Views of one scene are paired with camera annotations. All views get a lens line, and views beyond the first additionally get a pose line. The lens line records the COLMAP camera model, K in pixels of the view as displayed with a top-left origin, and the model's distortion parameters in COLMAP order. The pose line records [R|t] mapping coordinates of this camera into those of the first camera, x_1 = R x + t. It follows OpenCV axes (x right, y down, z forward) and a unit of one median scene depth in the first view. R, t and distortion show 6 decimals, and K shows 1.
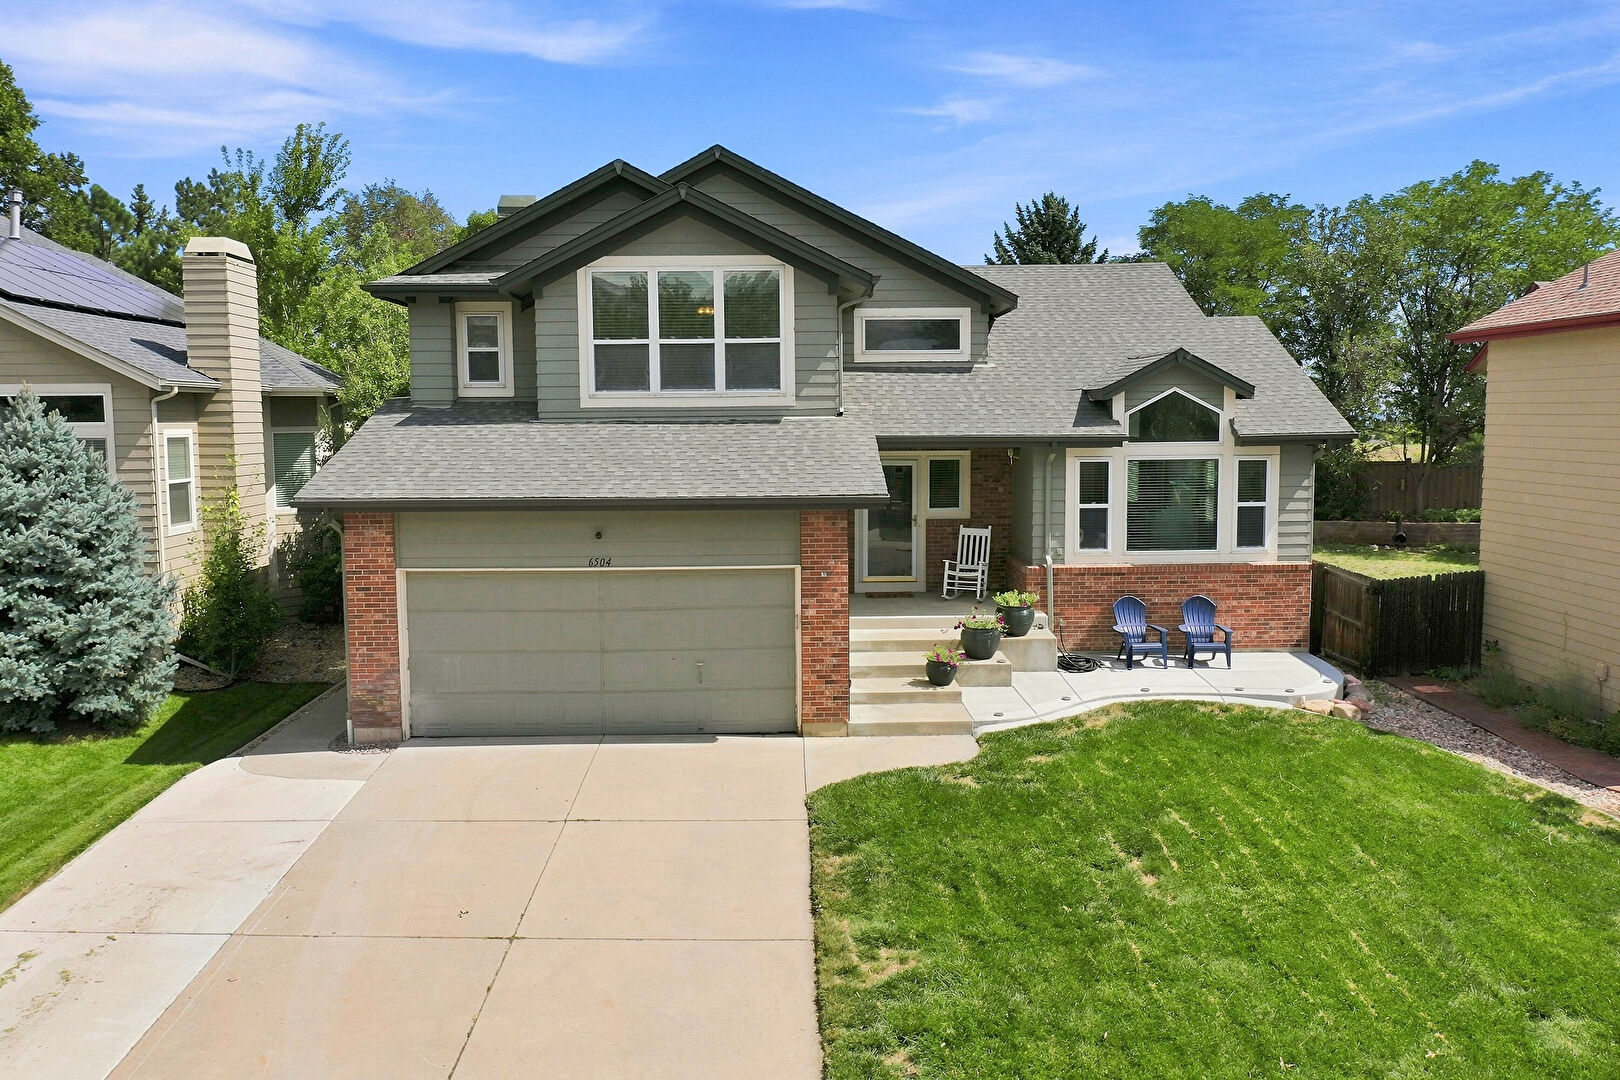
lens RADIAL K [[1261.0, 0, 810.1], [0, 1261.0, 526.4], [0, 0, 1]] dist [-0.028693, 0.010290]
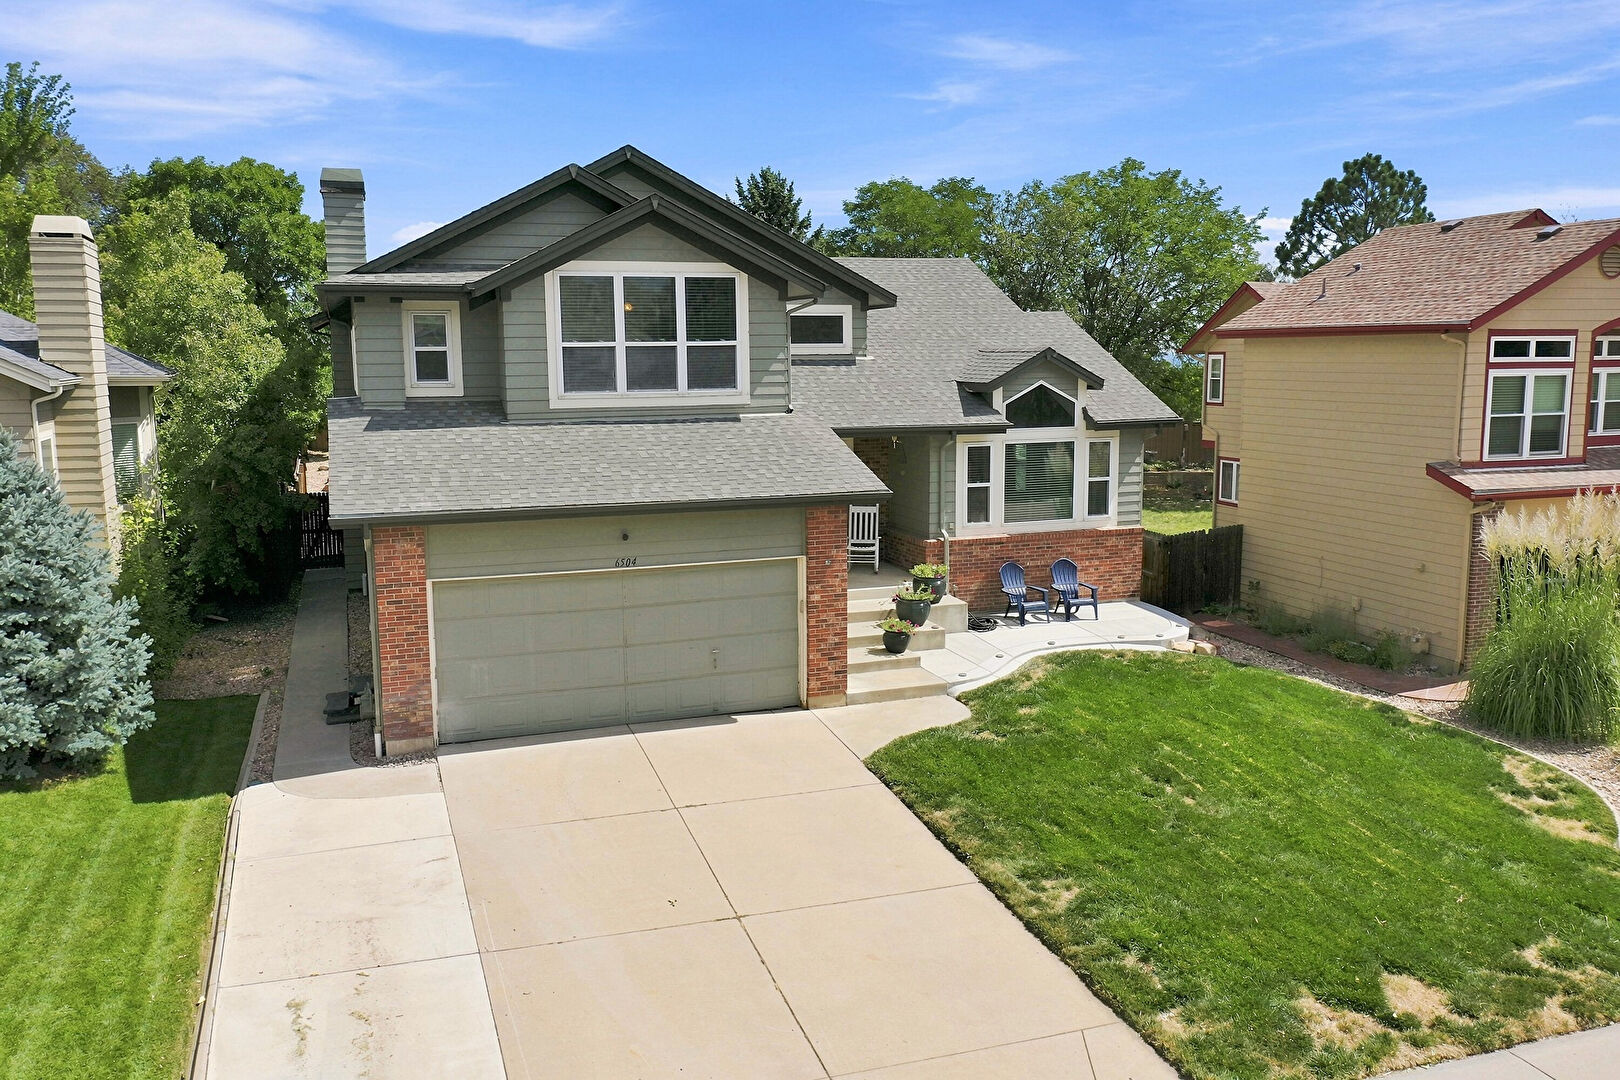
lens RADIAL K [[1261.0, 0, 811.6], [0, 1261.0, 526.2], [0, 0, 1]] dist [-0.028693, 0.010290]
pose [[0.946212, -0.043037, 0.320673, -0.312772], [0.028754, 0.998378, 0.049147, -0.042998], [-0.322268, -0.037283, 0.945914, -0.038734]]
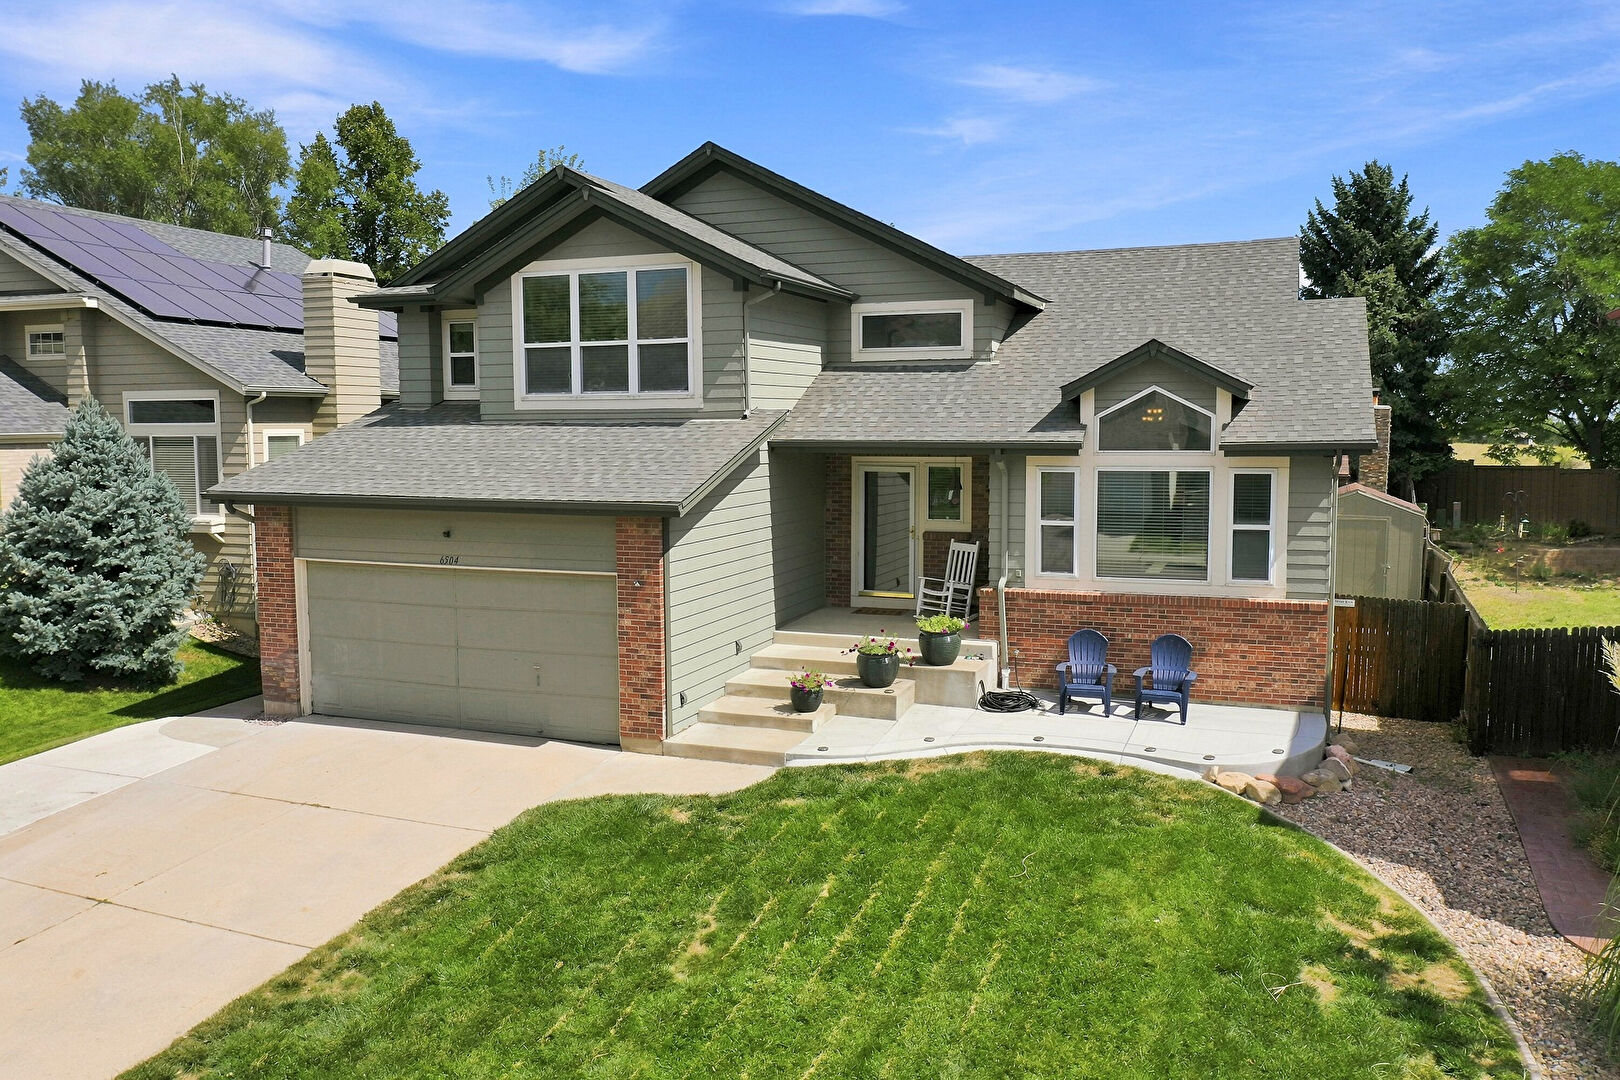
lens RADIAL K [[1261.0, 0, 804.5], [0, 1261.0, 526.6], [0, 0, 1]] dist [-0.028693, 0.010290]
pose [[0.921885, 0.035200, -0.385861, 0.435511], [-0.035417, 0.999351, 0.006548, -0.014255], [0.385841, 0.007629, 0.922534, 0.143684]]
